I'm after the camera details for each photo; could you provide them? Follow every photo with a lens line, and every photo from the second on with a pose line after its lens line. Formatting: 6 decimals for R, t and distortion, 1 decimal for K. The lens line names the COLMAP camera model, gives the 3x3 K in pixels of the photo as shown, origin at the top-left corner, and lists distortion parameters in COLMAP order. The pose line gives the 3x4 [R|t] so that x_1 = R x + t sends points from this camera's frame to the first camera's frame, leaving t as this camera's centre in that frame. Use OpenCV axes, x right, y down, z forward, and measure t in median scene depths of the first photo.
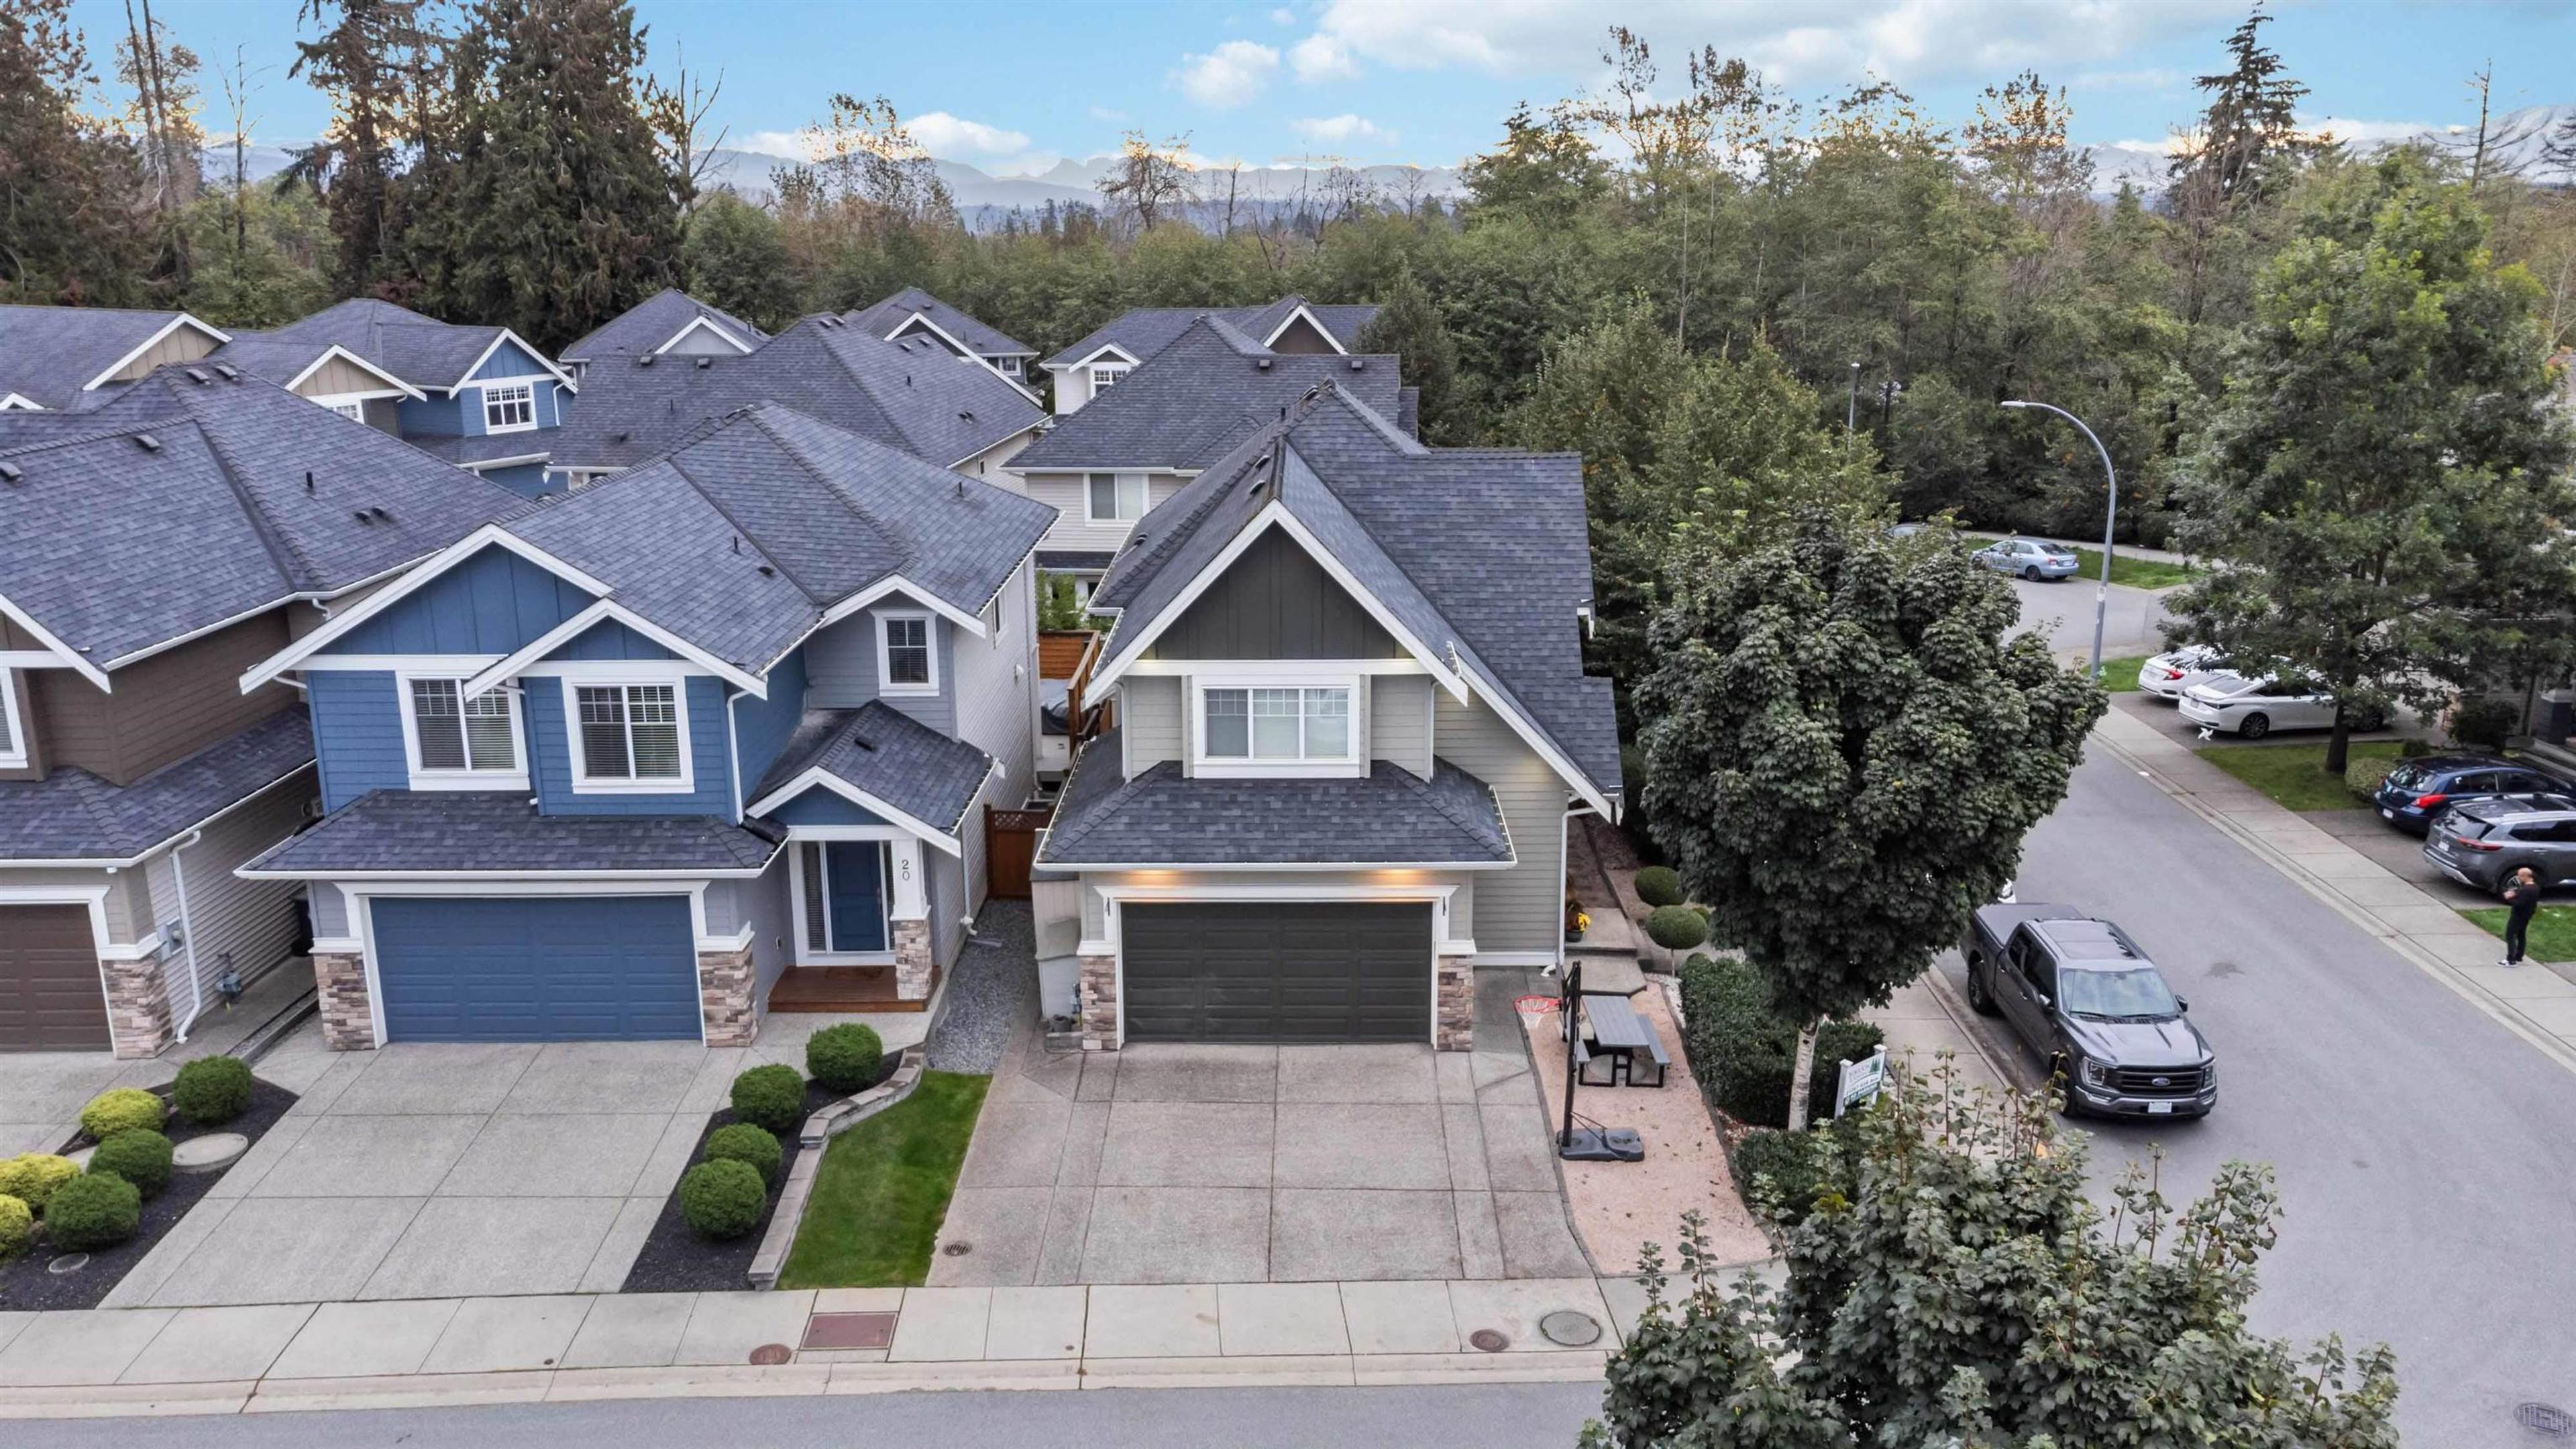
lens RADIAL K [[1909.8, 0, 1293.2], [0, 1909.8, 715.5], [0, 0, 1]] dist [0.004459, 0.064283]
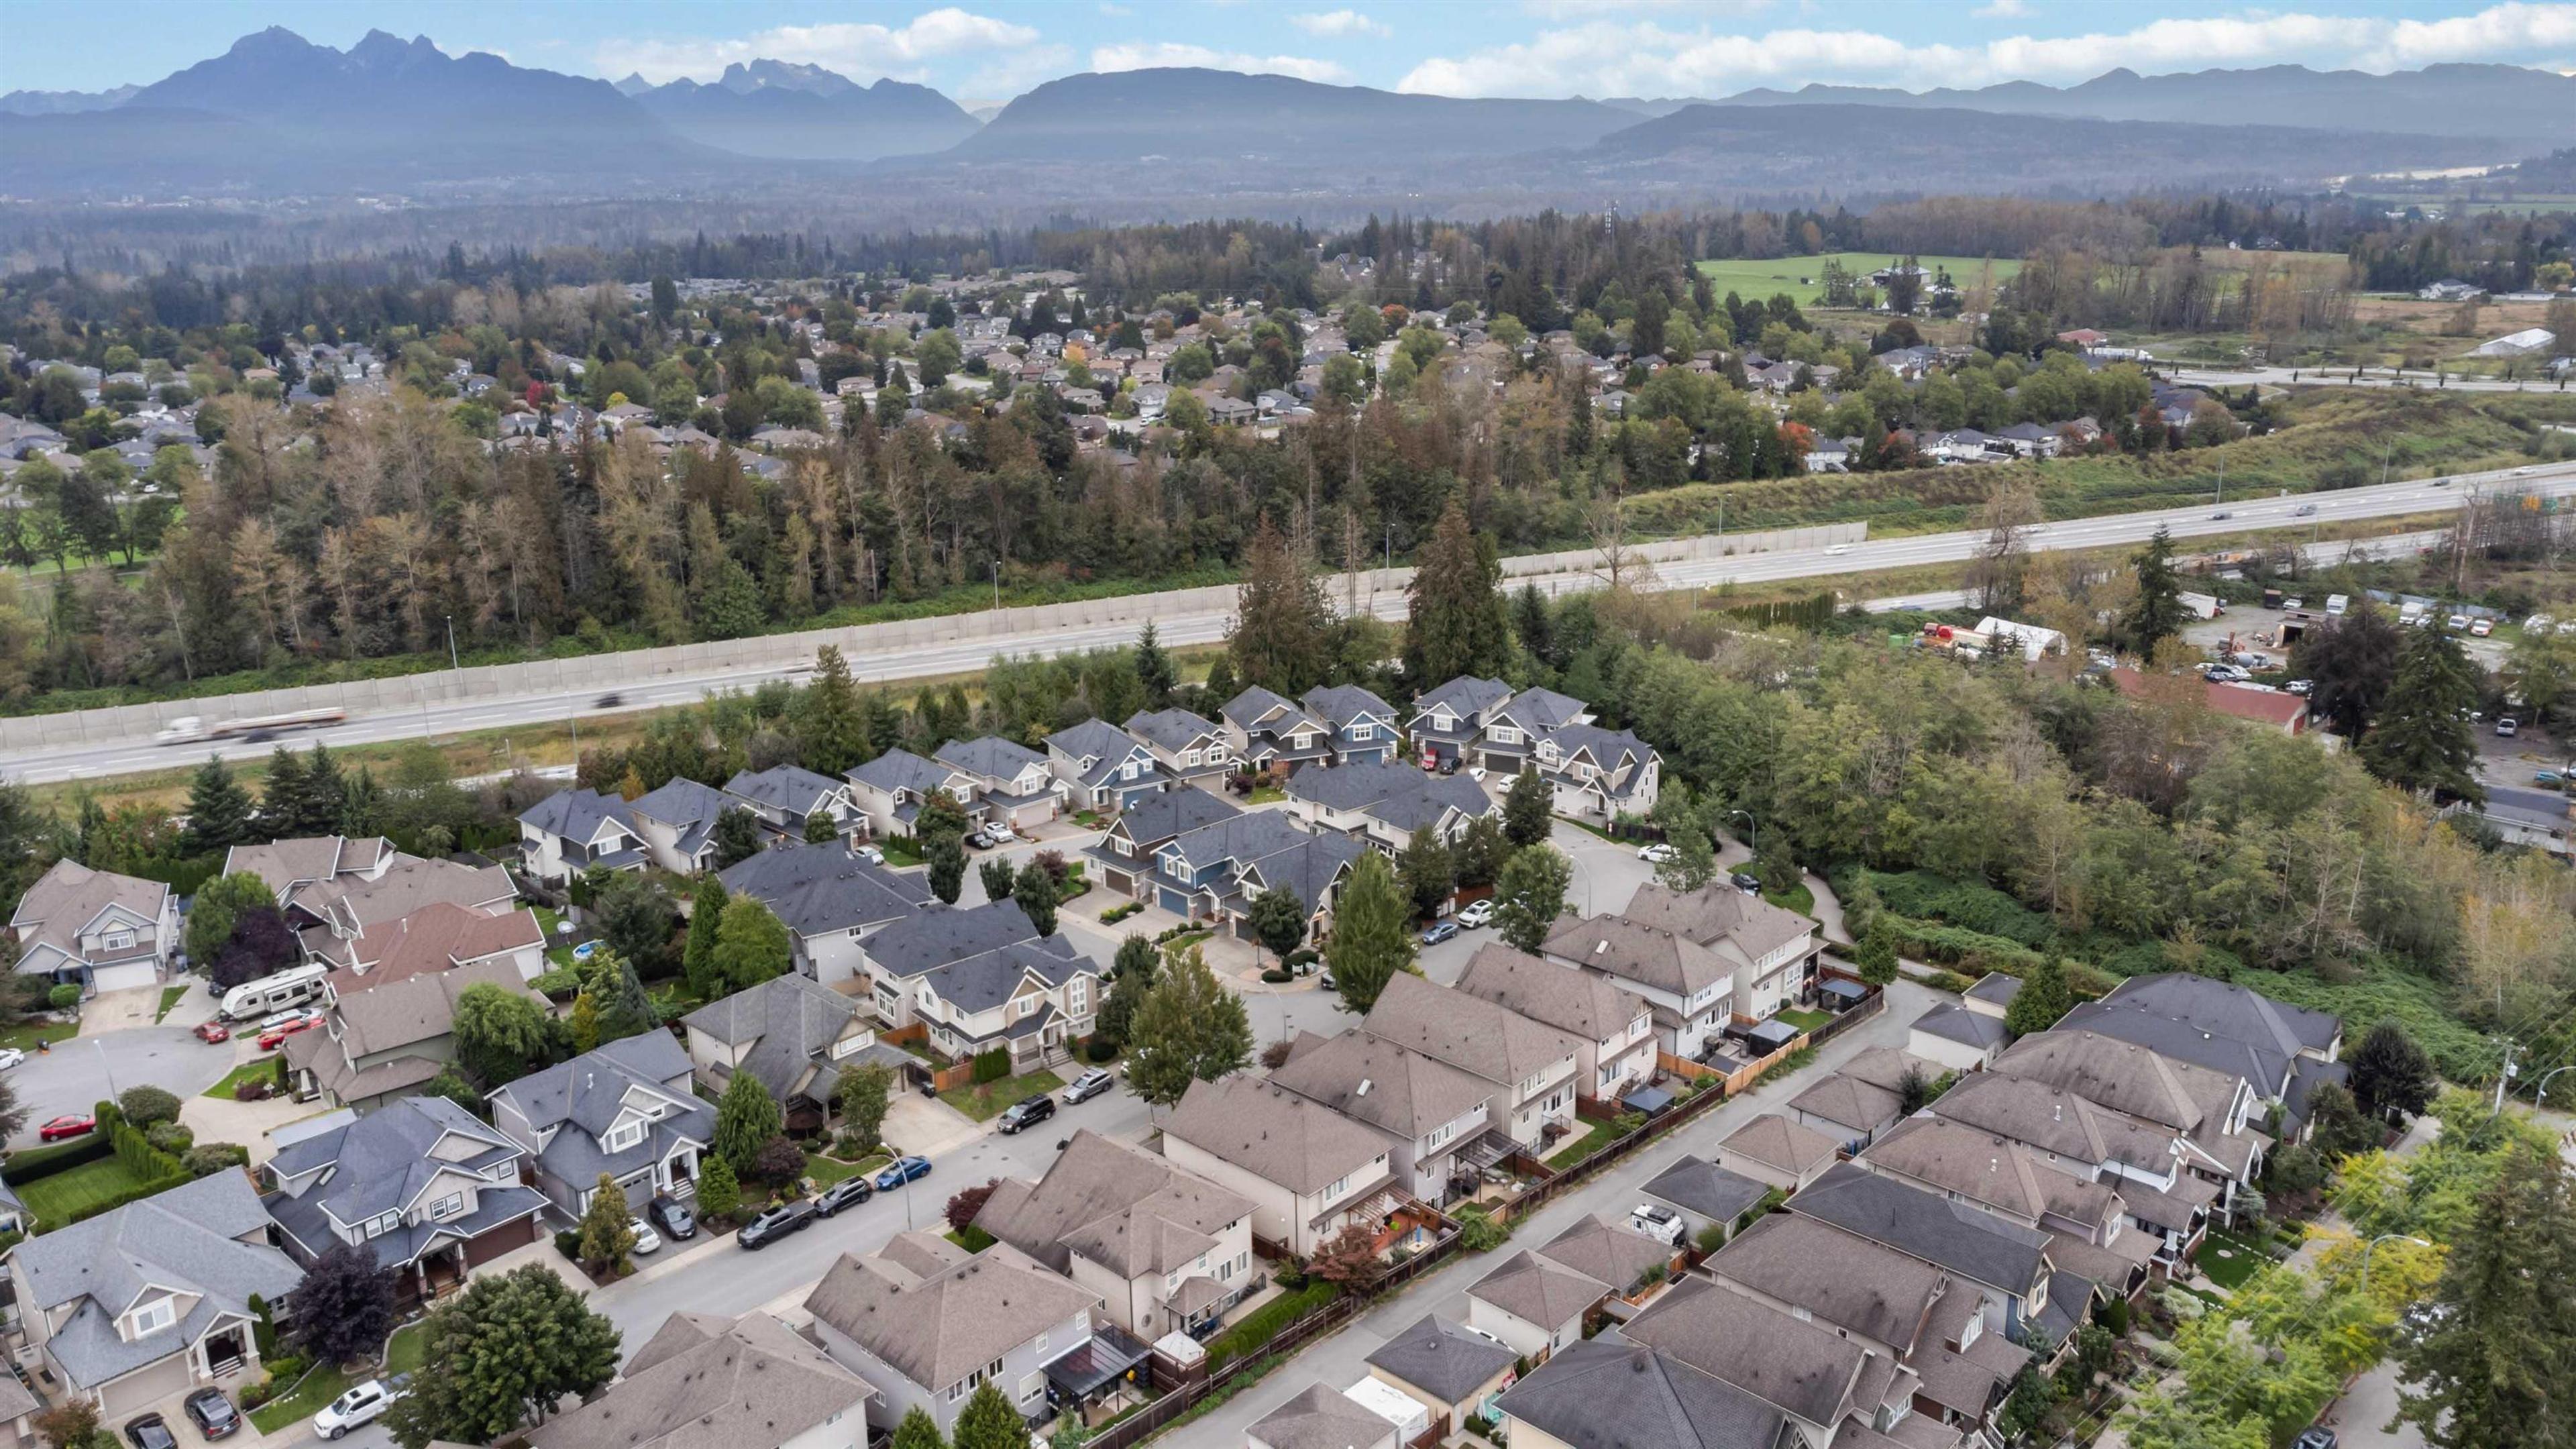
lens RADIAL K [[1899.6, 0, 1292.1], [0, 1899.6, 732.0], [0, 0, 1]] dist [0.022826, 0.005057]
pose [[0.700120, 0.195810, -0.686651, 4.427785], [-0.168177, 0.979829, 0.107939, -1.262291], [0.693937, 0.039909, 0.718929, -3.605722]]
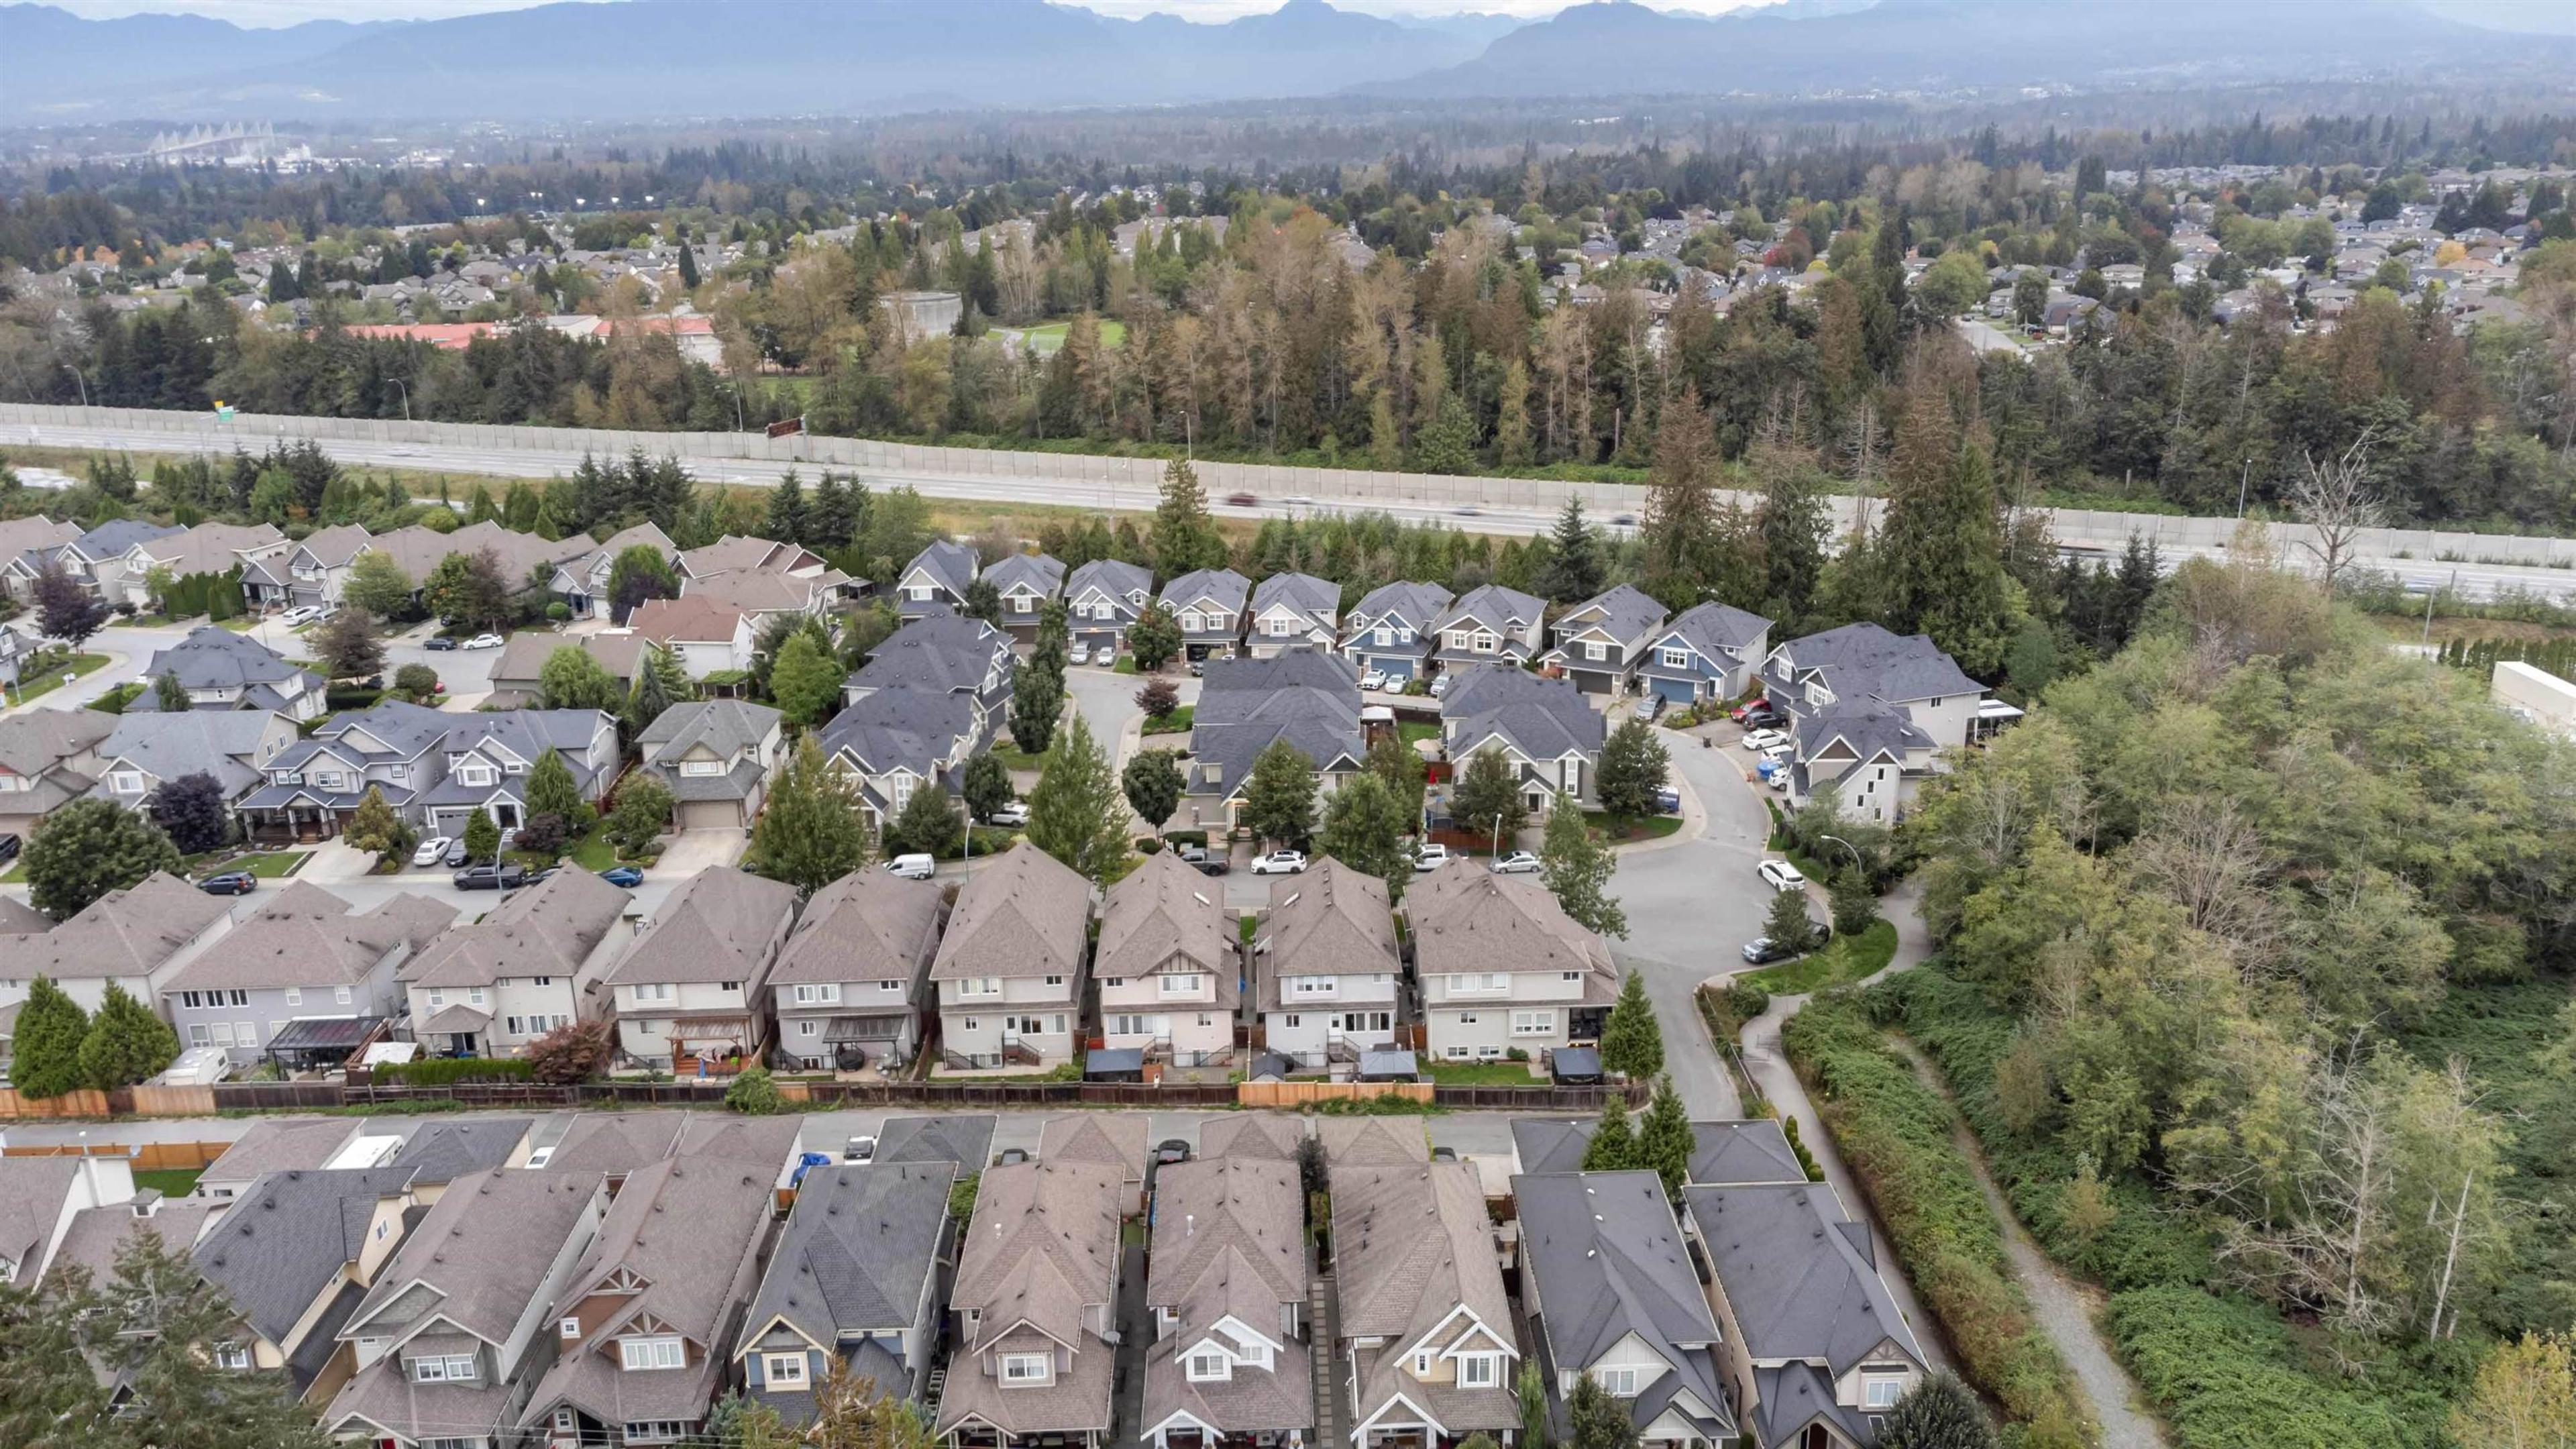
lens RADIAL K [[1899.6, 0, 1292.1], [0, 1899.6, 732.0], [0, 0, 1]] dist [0.022826, 0.005057]
pose [[-0.024940, 0.324593, -0.945525, 5.546078], [-0.234609, 0.917504, 0.321162, -2.046611], [0.971770, 0.229839, 0.053270, 0.928406]]
